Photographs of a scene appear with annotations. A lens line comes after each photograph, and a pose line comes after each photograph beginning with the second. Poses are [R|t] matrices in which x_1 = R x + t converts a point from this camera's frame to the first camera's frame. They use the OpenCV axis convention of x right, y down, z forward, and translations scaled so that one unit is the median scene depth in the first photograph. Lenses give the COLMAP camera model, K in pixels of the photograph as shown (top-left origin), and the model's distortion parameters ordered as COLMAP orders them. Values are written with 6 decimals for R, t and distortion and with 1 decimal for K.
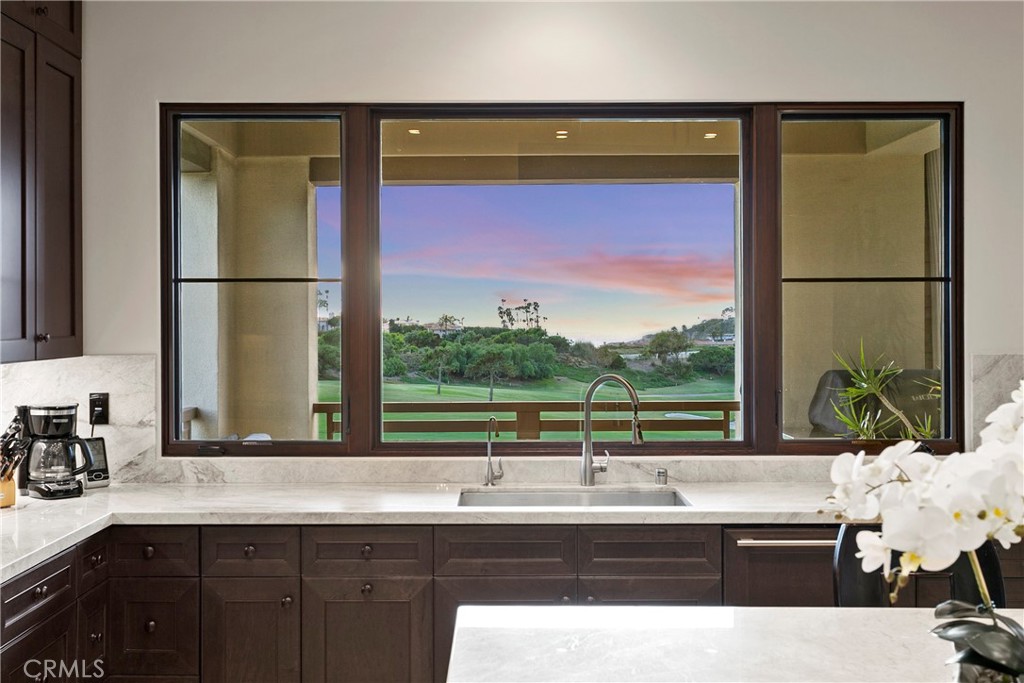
lens RADIAL K [[1157.0, 0, 510.3], [0, 1157.0, 313.0], [0, 0, 1]] dist [0.003379, -0.002640]
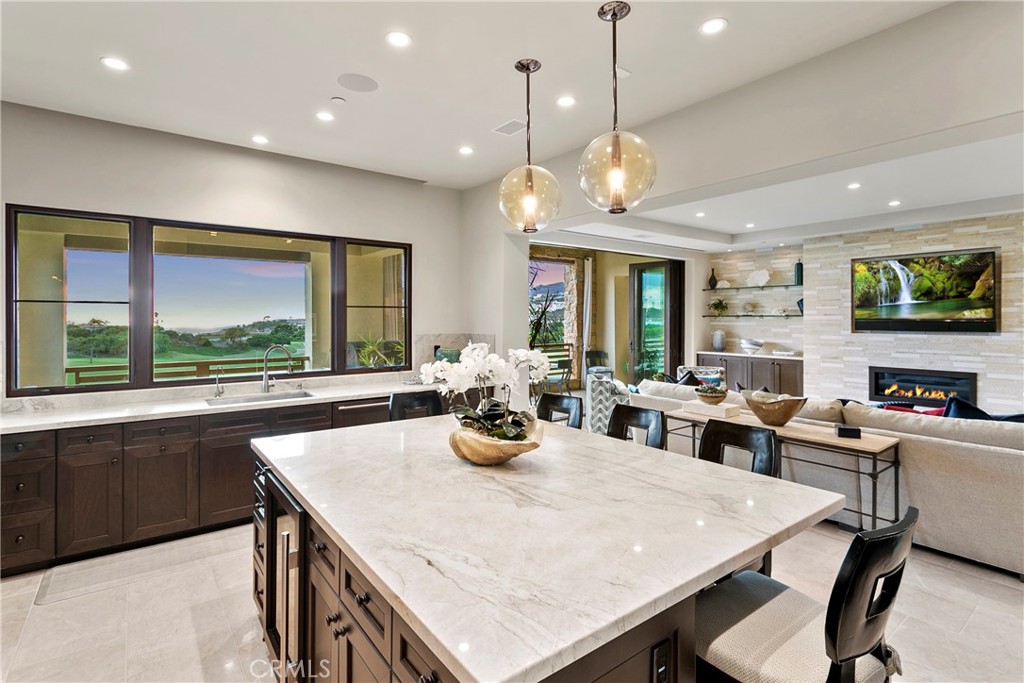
lens RADIAL K [[490.4, 0, 513.3], [0, 490.4, 319.2], [0, 0, 1]] dist [0.001557, 0.000111]
pose [[0.795876, 0.001911, 0.605457, -0.133359], [-0.002387, 0.999997, -0.000018, -0.001461], [-0.605455, -0.001431, 0.795878, -0.092215]]
